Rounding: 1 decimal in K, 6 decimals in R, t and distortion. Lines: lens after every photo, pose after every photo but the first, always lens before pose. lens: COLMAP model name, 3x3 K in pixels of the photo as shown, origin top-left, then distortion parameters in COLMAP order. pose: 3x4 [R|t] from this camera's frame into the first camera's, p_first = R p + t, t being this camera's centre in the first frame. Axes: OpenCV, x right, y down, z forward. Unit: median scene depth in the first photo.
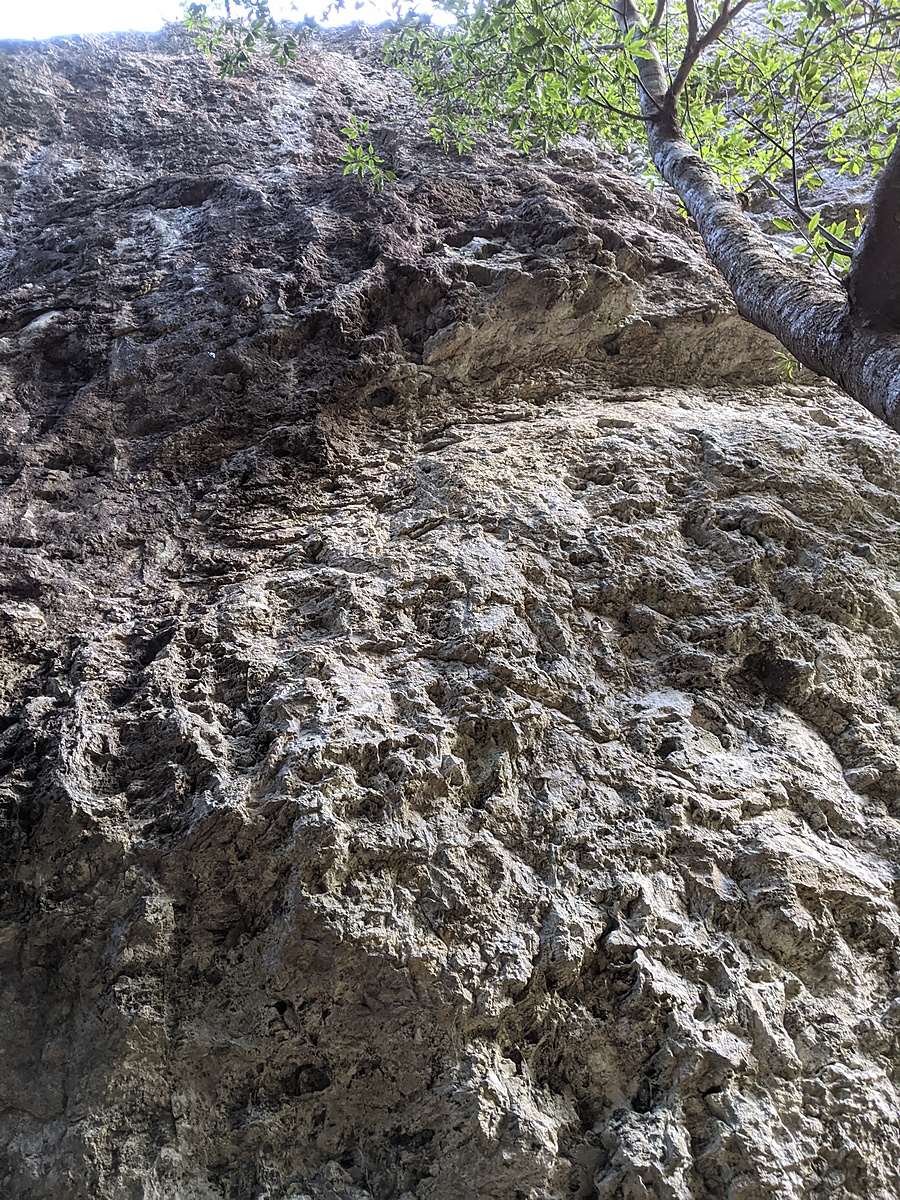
lens RADIAL K [[936.8, 0, 445.2], [0, 936.8, 602.7], [0, 0, 1]] dist [0.061617, -0.094640]
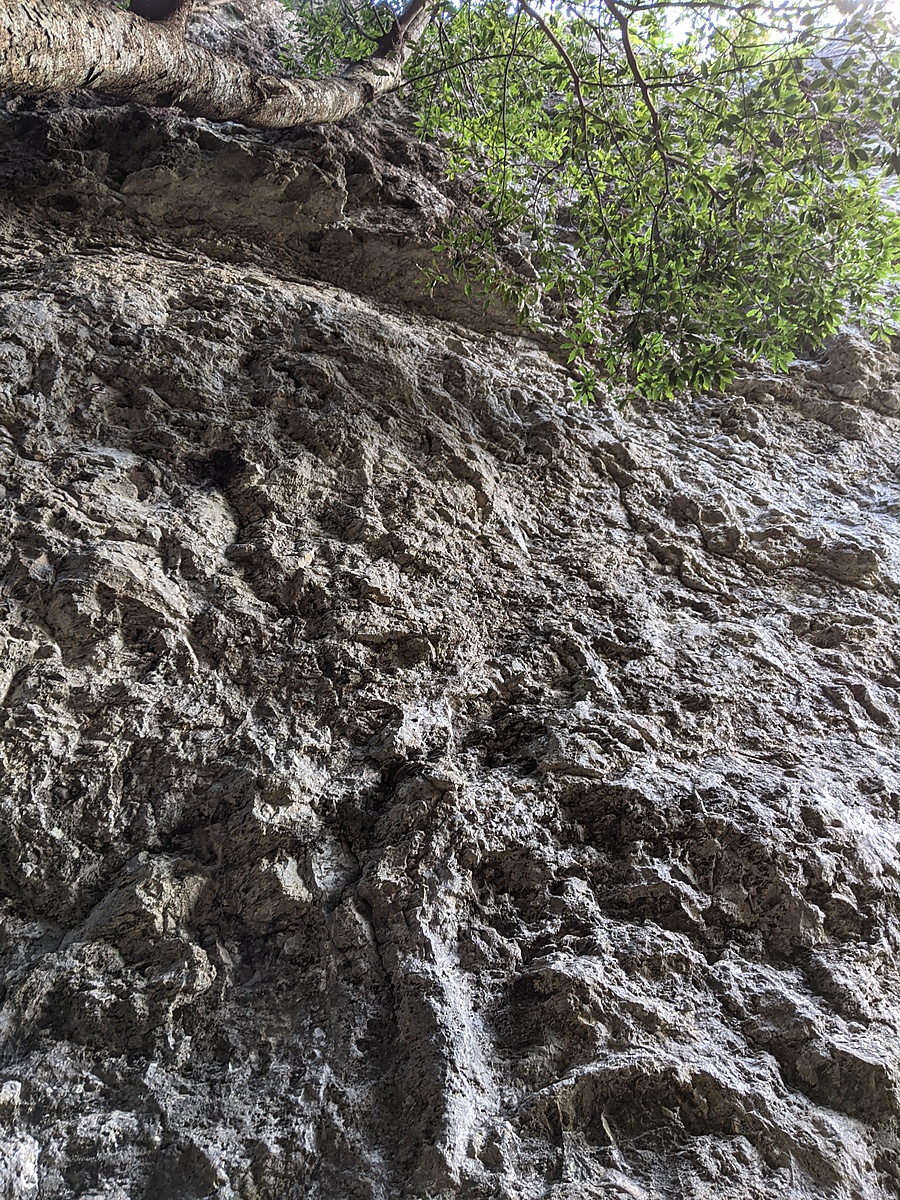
lens RADIAL K [[936.8, 0, 465.8], [0, 936.8, 643.4], [0, 0, 1]] dist [0.061617, -0.094640]
pose [[0.959696, 0.277529, 0.044285, 0.655121], [-0.275780, 0.960313, -0.041768, 0.254853], [-0.054119, 0.027871, 0.998145, -0.117020]]
